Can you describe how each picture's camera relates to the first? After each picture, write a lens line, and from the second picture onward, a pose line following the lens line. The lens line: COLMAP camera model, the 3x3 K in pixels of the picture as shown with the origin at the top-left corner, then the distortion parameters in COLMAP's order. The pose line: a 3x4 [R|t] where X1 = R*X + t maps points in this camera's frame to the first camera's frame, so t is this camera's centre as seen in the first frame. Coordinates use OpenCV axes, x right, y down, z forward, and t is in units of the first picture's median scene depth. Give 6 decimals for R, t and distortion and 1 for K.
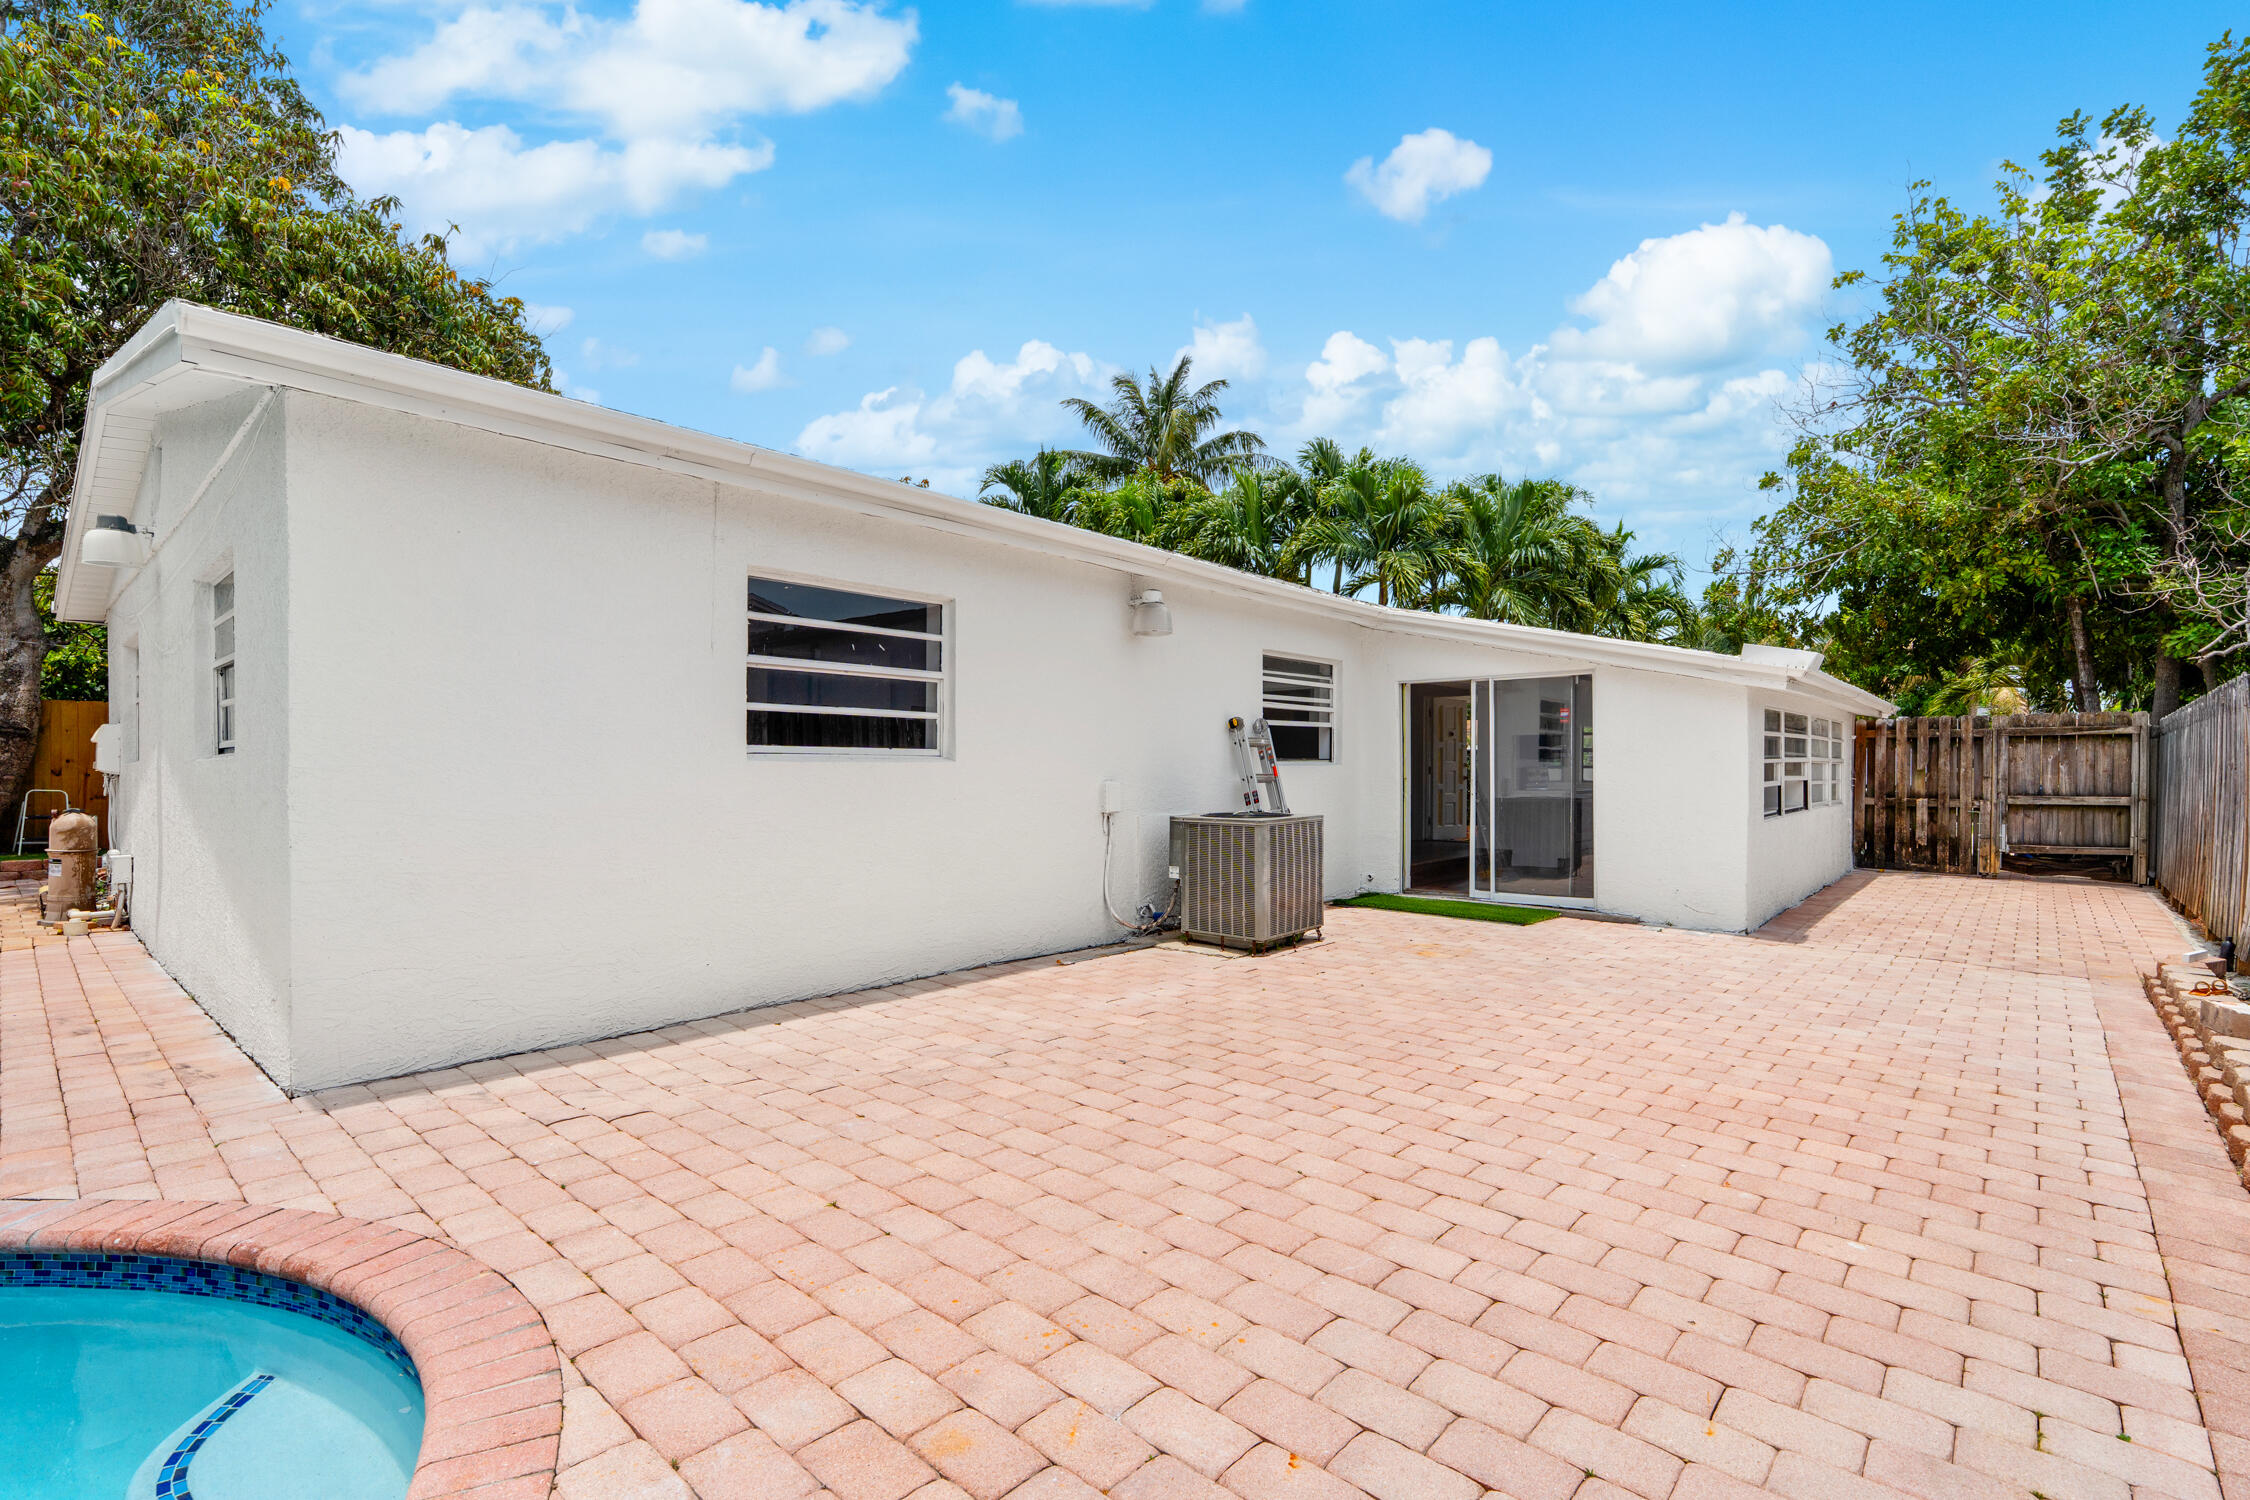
lens RADIAL K [[1016.5, 0, 1141.5], [0, 1016.5, 753.2], [0, 0, 1]] dist [-0.005985, 0.002963]
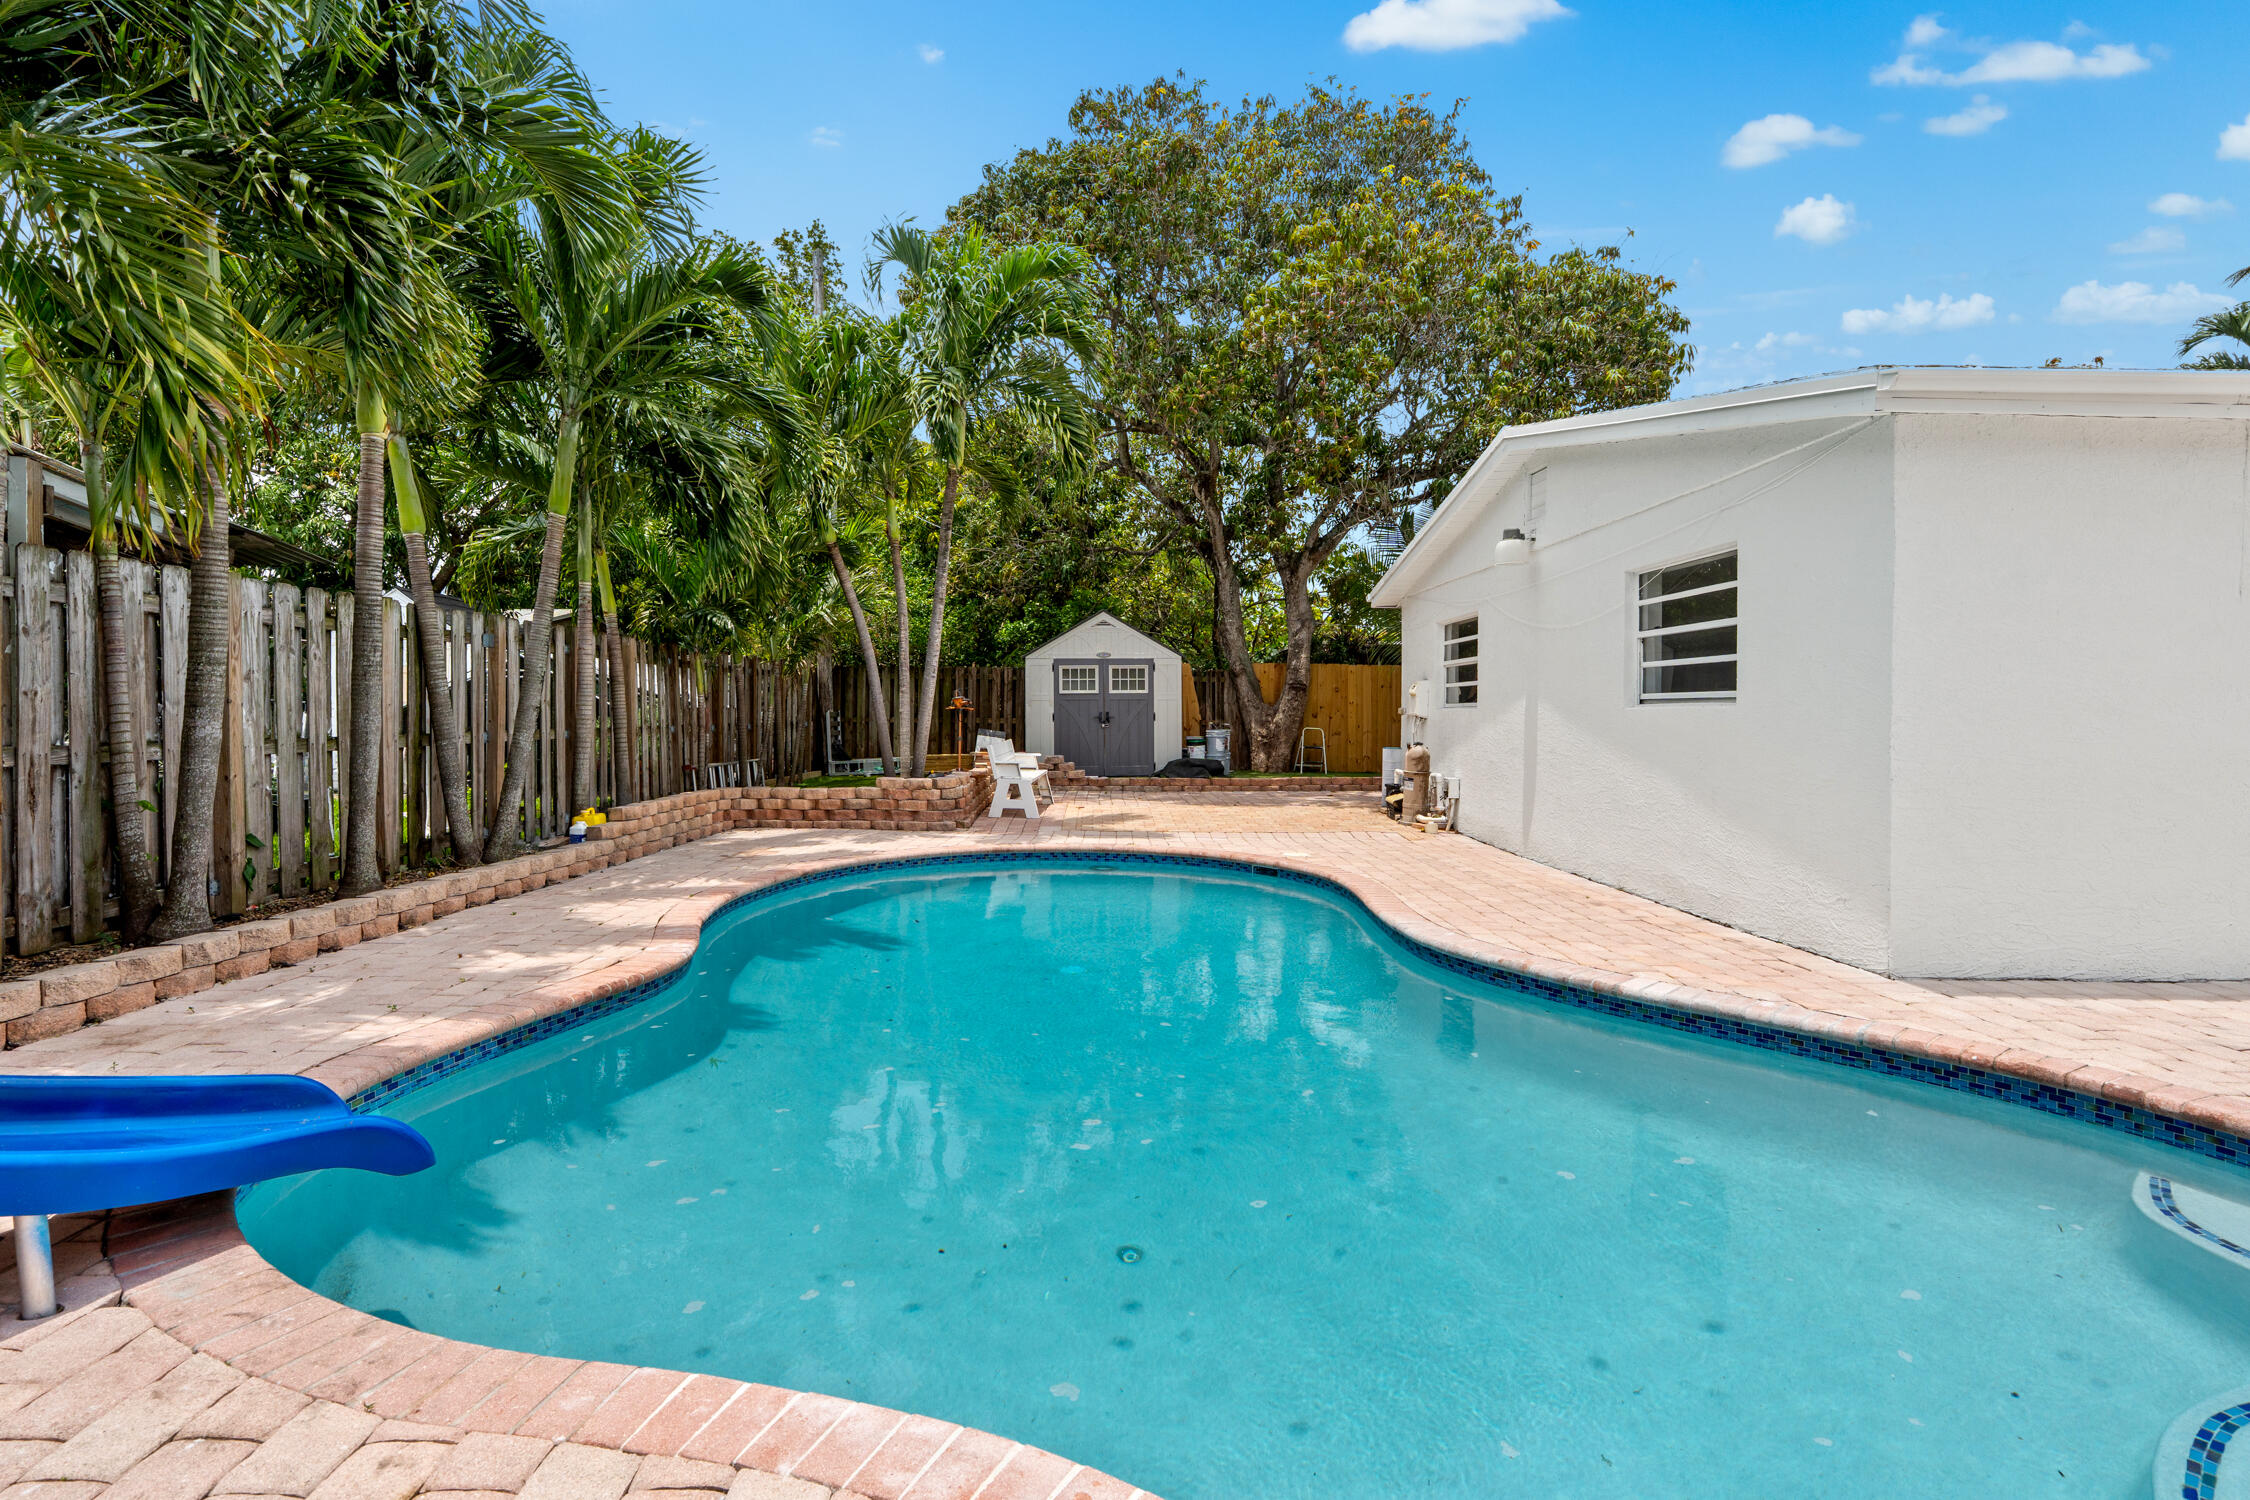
lens RADIAL K [[1016.5, 0, 1118.7], [0, 1016.5, 753.4], [0, 0, 1]] dist [-0.005985, 0.002963]
pose [[0.655743, 0.033313, -0.754249, -0.515068], [0.005686, 0.998780, 0.049057, -0.011455], [0.754963, -0.036458, 0.654753, -0.553940]]
